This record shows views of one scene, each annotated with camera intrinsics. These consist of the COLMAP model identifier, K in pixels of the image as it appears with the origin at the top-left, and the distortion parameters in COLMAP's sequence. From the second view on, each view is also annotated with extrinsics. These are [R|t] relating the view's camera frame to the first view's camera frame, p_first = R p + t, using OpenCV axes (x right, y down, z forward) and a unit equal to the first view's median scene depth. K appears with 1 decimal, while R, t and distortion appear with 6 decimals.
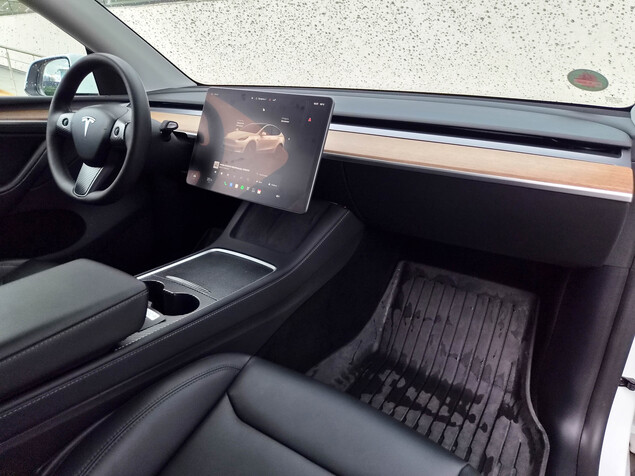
lens RADIAL K [[430.8, 0, 317.5], [0, 430.8, 238.0], [0, 0, 1]] dist [0.002629, 0.001248]
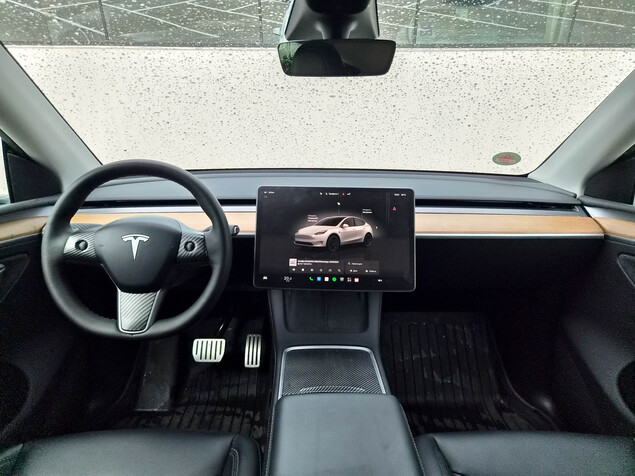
lens RADIAL K [[423.3, 0, 317.5], [0, 423.3, 238.0], [0, 0, 1]] dist [0.055597, 0.000367]
pose [[0.818742, -0.158820, 0.551759, -0.750028], [0.222231, 0.973738, -0.049480, -0.172740], [-0.529410, 0.163129, 0.832534, 0.167240]]
